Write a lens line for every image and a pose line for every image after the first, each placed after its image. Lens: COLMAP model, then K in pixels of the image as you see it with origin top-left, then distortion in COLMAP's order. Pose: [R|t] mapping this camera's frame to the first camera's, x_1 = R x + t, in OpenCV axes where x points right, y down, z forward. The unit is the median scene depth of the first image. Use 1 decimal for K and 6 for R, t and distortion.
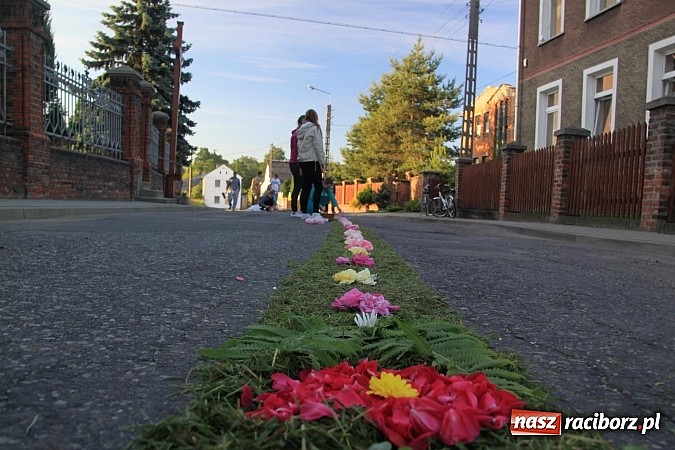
lens RADIAL K [[596.1, 0, 337.5], [0, 596.1, 225.0], [0, 0, 1]] dist [-0.120530, -0.001442]
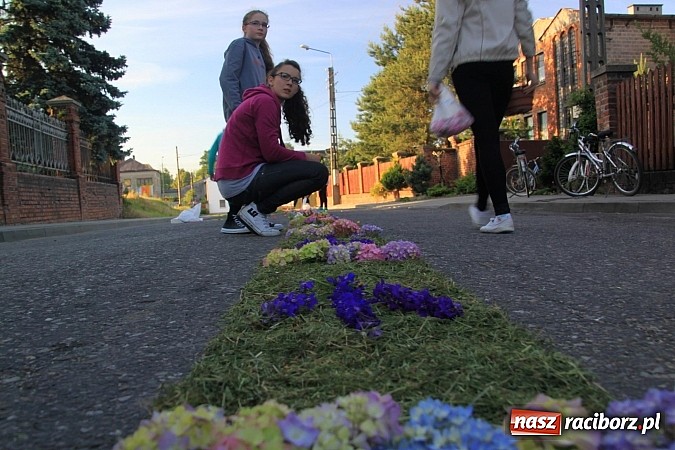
lens RADIAL K [[596.1, 0, 337.5], [0, 596.1, 225.0], [0, 0, 1]] dist [-0.120530, -0.001442]
pose [[0.994592, -0.098331, -0.033423, 0.000602], [0.098755, 0.995048, 0.011270, -0.007667], [0.032149, -0.014510, 0.999378, 0.278184]]
